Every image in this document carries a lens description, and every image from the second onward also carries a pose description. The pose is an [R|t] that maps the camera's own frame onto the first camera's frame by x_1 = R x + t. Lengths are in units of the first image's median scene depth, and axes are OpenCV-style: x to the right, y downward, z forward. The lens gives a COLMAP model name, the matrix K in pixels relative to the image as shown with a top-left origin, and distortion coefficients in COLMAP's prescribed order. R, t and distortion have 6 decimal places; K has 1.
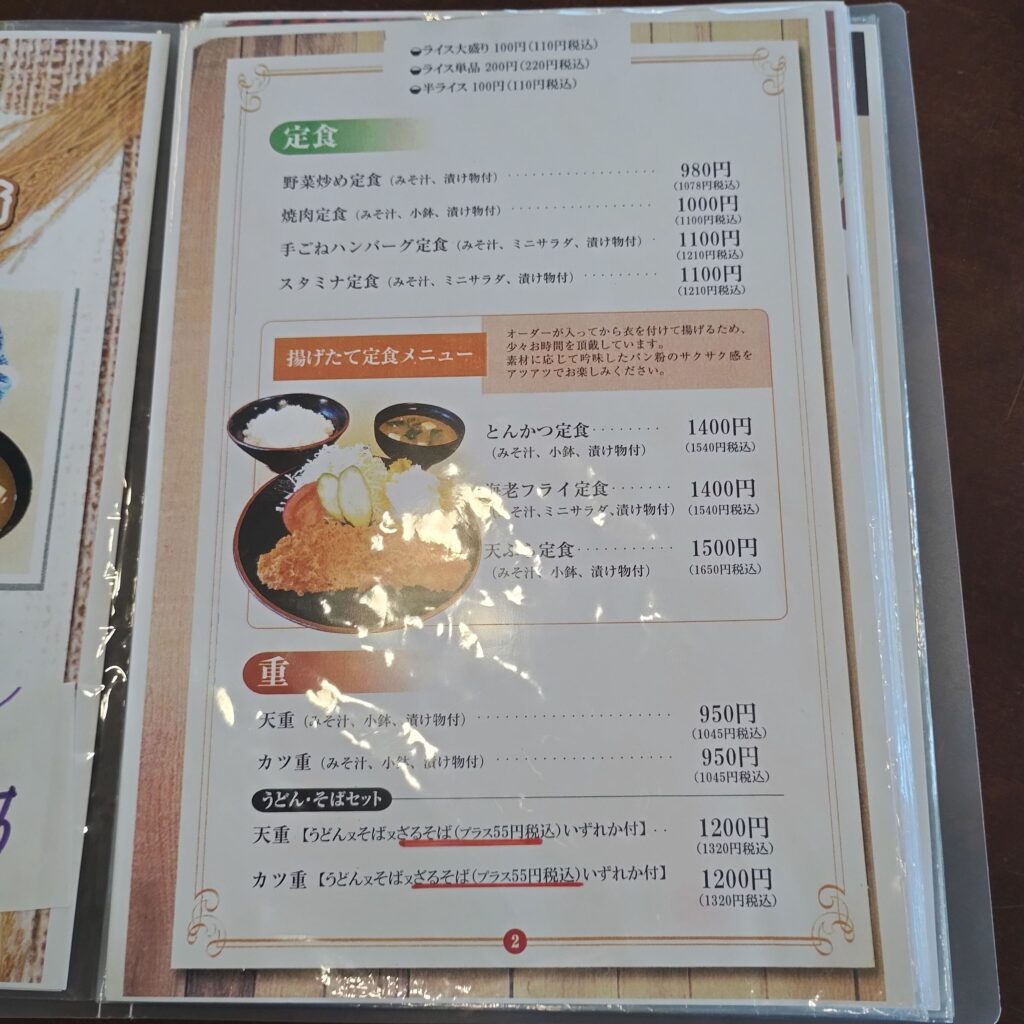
lens RADIAL K [[1093.2, 0, 512.0], [0, 1093.2, 512.0], [0, 0, 1]] dist [0.024885, -0.070854]
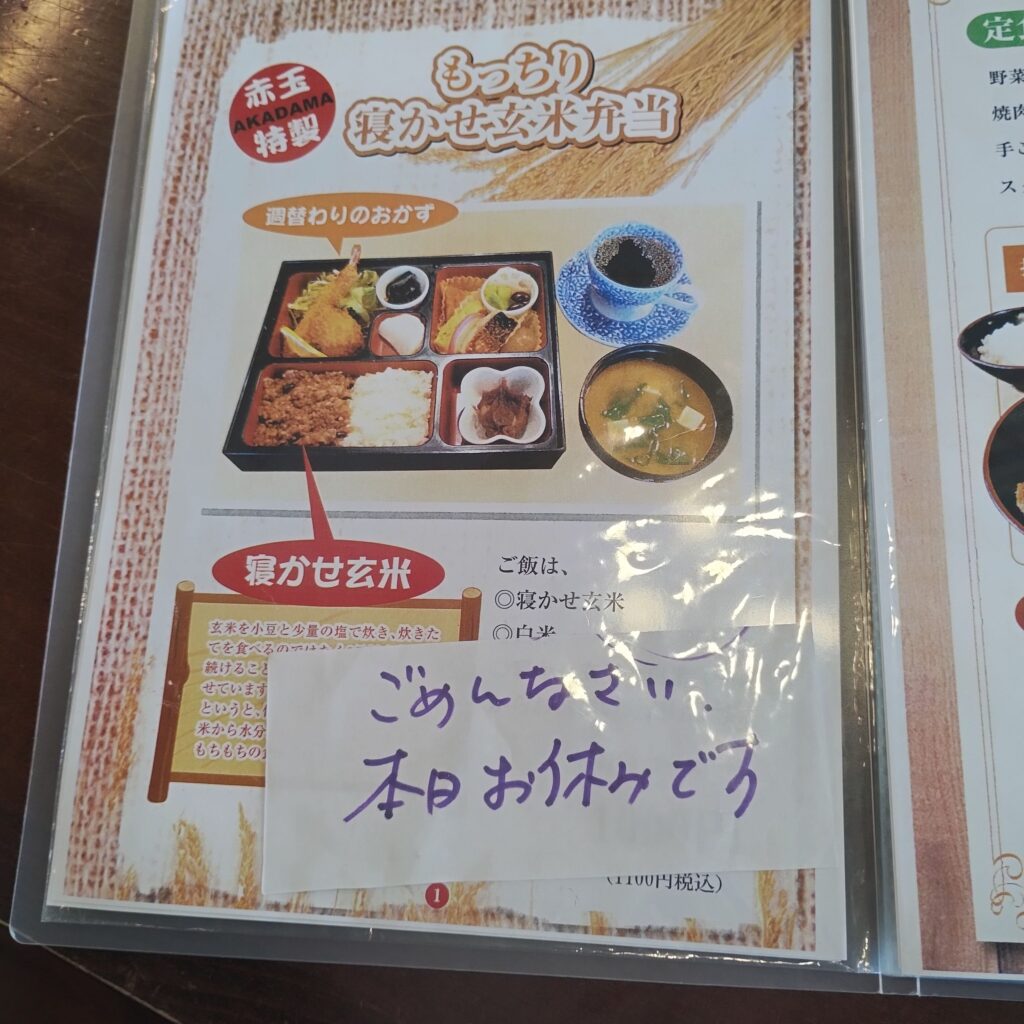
lens RADIAL K [[1093.2, 0, 512.0], [0, 1093.2, 512.0], [0, 0, 1]] dist [0.024885, -0.070854]
pose [[0.991496, 0.004731, -0.130052, -0.484841], [-0.005527, 0.999968, -0.005758, 0.064706], [0.130021, 0.006428, 0.991490, 0.058943]]
